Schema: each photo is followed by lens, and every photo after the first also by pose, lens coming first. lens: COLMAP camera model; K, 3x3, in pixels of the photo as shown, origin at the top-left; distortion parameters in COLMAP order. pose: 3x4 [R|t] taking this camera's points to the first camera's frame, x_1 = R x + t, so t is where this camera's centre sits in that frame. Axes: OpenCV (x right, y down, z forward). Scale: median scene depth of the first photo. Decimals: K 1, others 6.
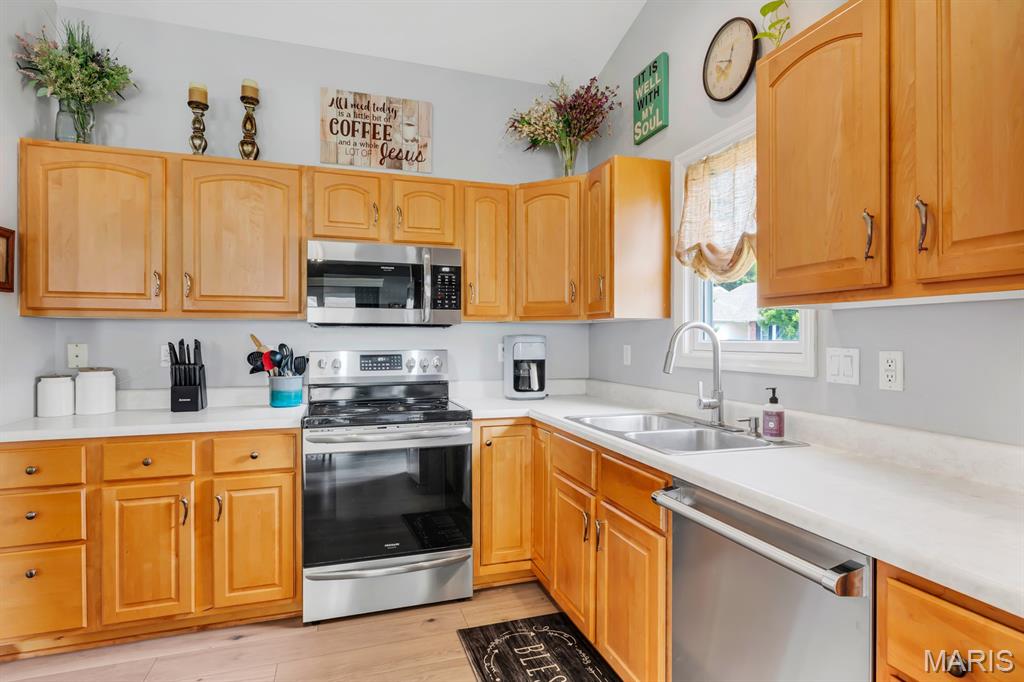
lens RADIAL K [[537.0, 0, 518.3], [0, 537.0, 339.9], [0, 0, 1]] dist [0.000981, -0.002018]
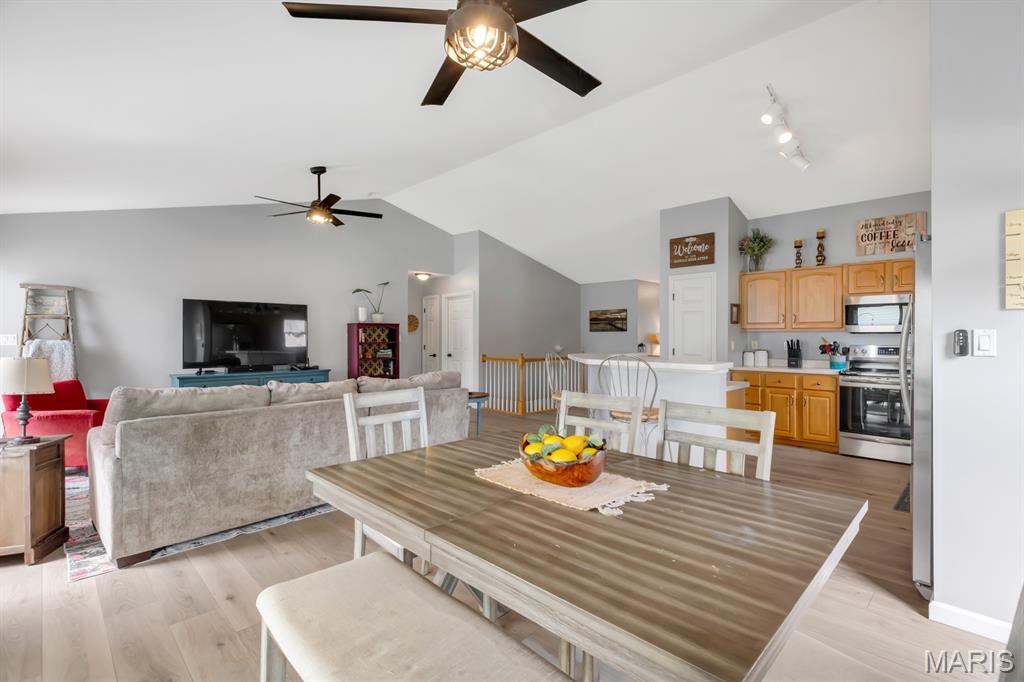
lens RADIAL K [[469.5, 0, 514.9], [0, 469.5, 337.0], [0, 0, 1]] dist [0.004528, -0.000594]
pose [[0.452470, -0.002409, -0.891777, 0.761516], [-0.003672, 0.999983, -0.004564, 0.002895], [0.891772, 0.005340, 0.452453, -1.171341]]
